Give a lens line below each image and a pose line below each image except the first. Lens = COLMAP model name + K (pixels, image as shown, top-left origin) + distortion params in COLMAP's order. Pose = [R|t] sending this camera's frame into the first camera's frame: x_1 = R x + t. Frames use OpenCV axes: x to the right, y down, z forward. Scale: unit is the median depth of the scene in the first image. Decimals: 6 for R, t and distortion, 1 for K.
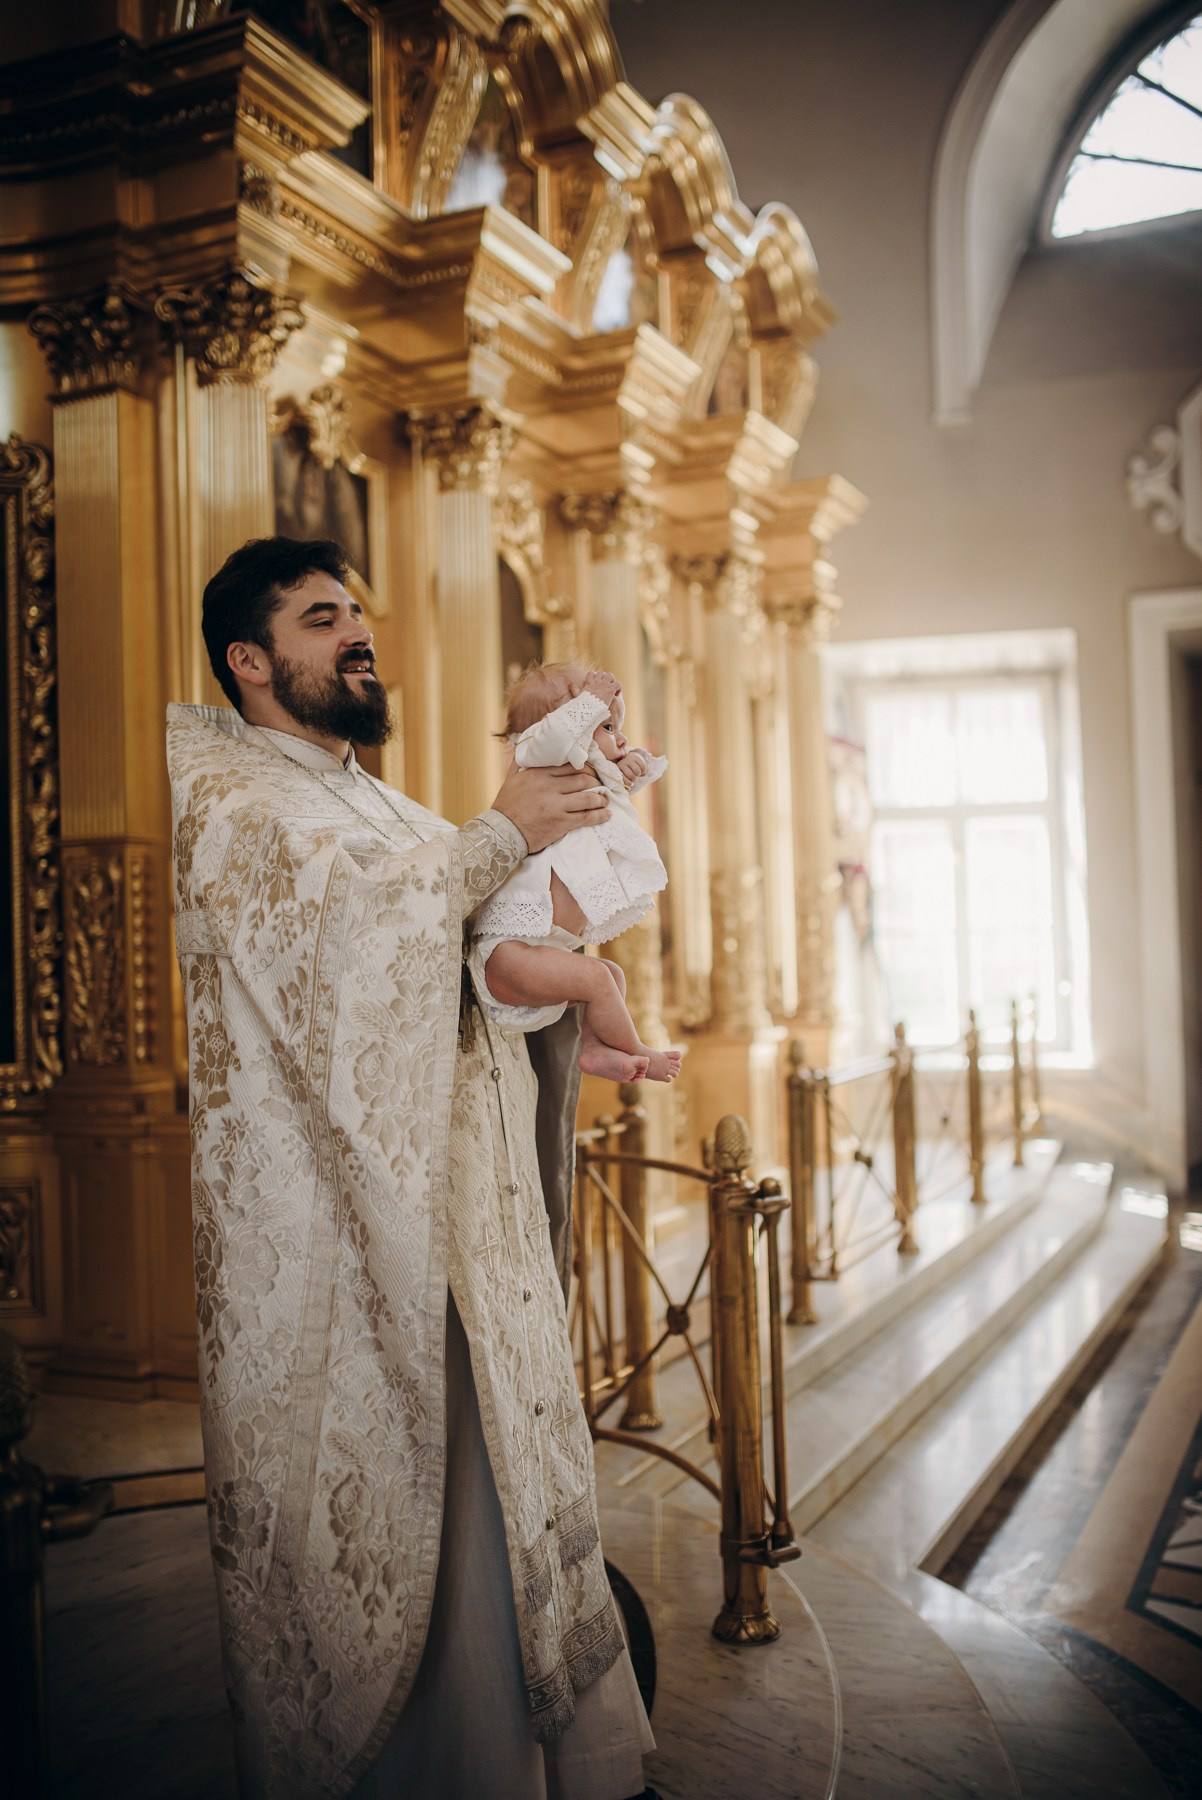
lens RADIAL K [[1735.9, 0, 601.0], [0, 1735.9, 900.0], [0, 0, 1]] dist [-0.061804, 0.092485]
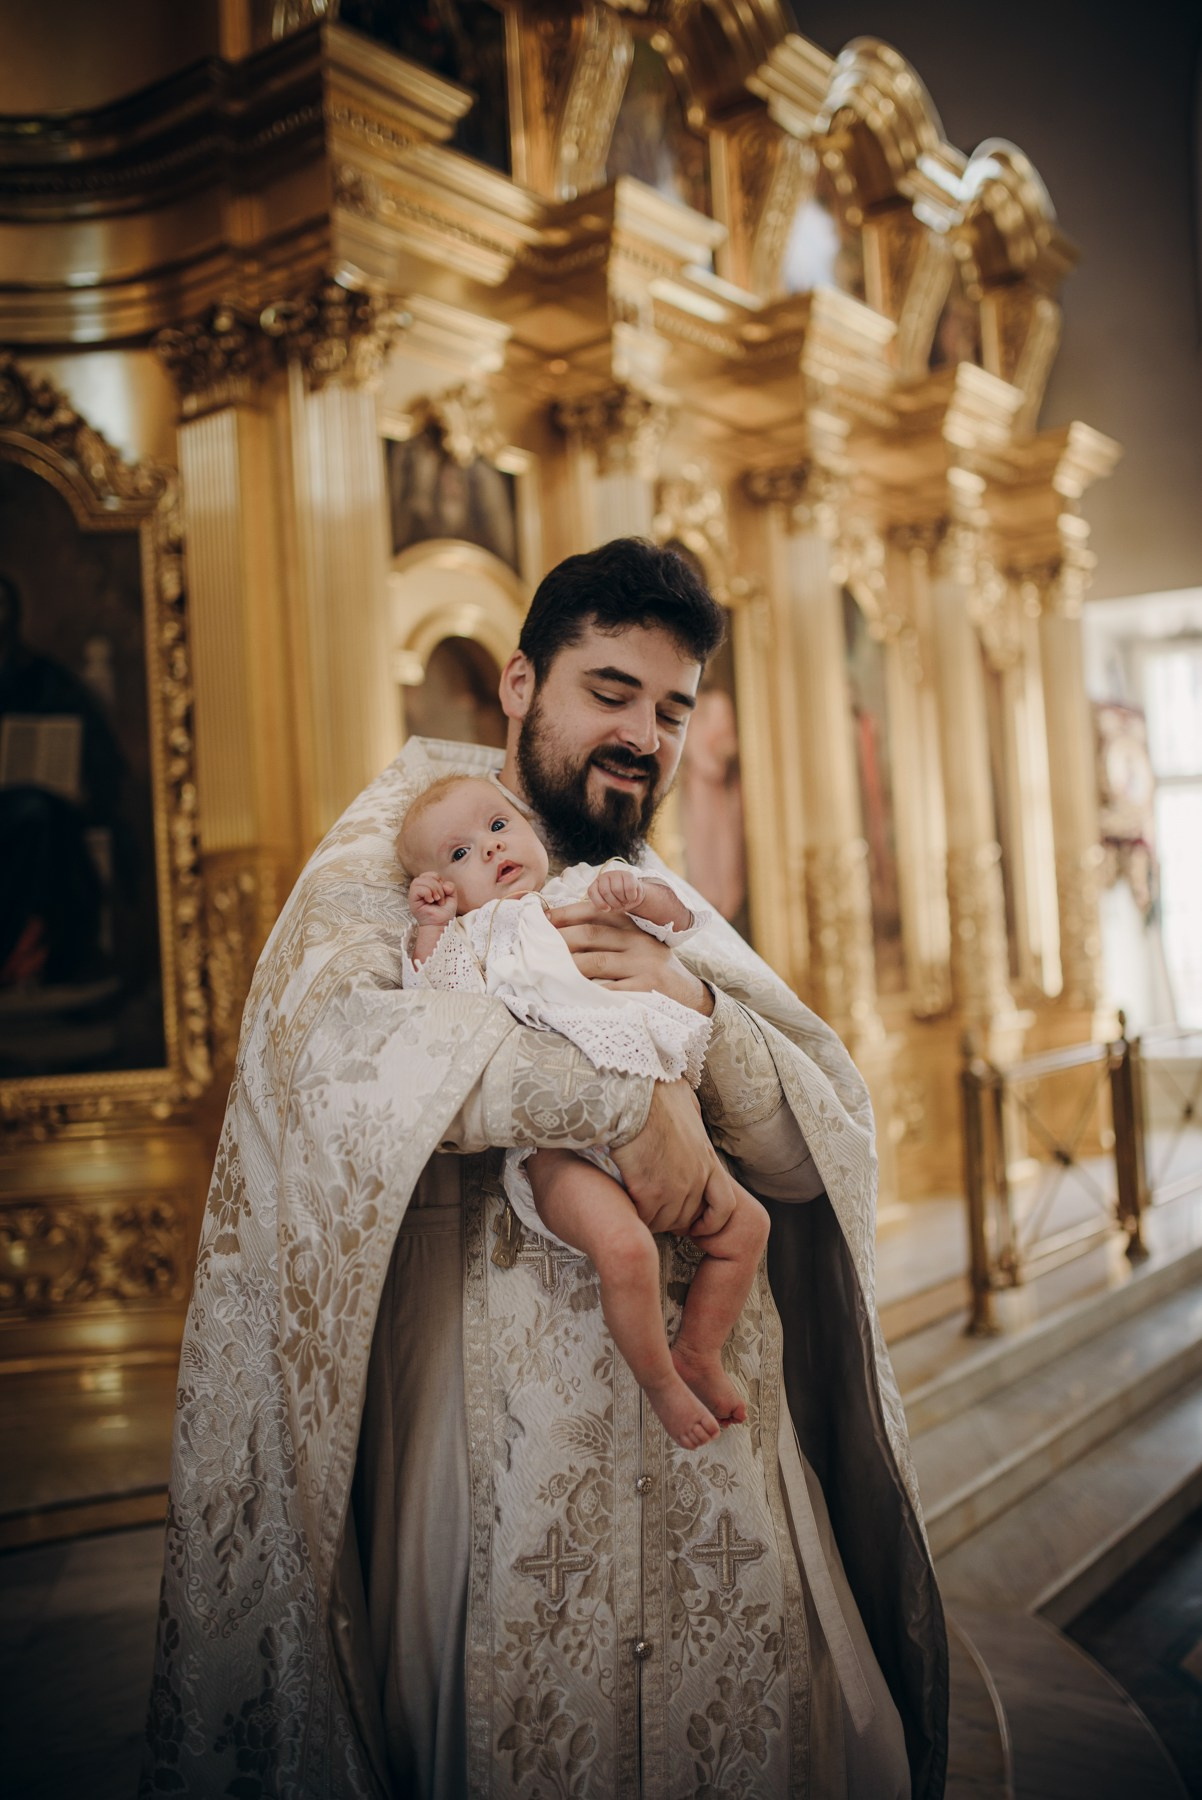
lens RADIAL K [[1735.9, 0, 601.0], [0, 1735.9, 900.0], [0, 0, 1]] dist [-0.061804, 0.092485]
pose [[0.975928, -0.031948, -0.215741, 0.096935], [0.034174, 0.999394, 0.006595, -0.003356], [0.215400, -0.013809, 0.976428, 0.035115]]
